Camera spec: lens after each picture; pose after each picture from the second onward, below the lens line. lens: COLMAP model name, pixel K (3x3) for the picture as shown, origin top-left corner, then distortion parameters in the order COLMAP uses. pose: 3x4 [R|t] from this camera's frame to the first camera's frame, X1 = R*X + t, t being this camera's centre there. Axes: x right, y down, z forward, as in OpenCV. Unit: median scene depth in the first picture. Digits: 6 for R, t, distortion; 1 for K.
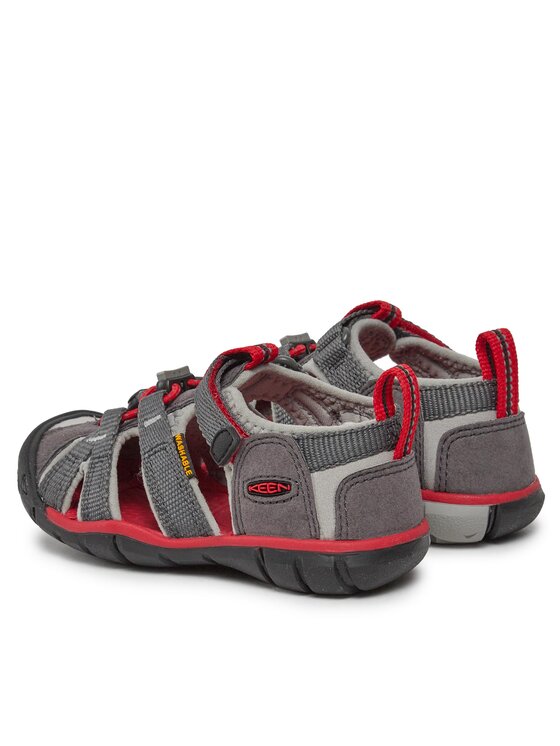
lens RADIAL K [[2196.4, 0, 280.0], [0, 2196.4, 373.0], [0, 0, 1]] dist [0.069490, 0.194967]
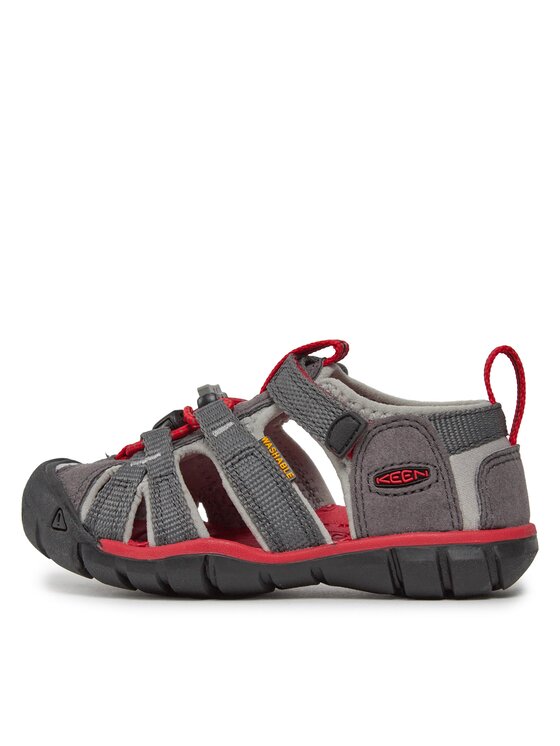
lens RADIAL K [[2227.1, 0, 280.0], [0, 2227.1, 373.0], [0, 0, 1]] dist [-0.069942, -0.533108]
pose [[0.949152, -0.038317, 0.312476, -0.329036], [0.081092, 0.988829, -0.125064, 0.118631], [-0.304193, 0.144044, 0.941657, 0.164215]]
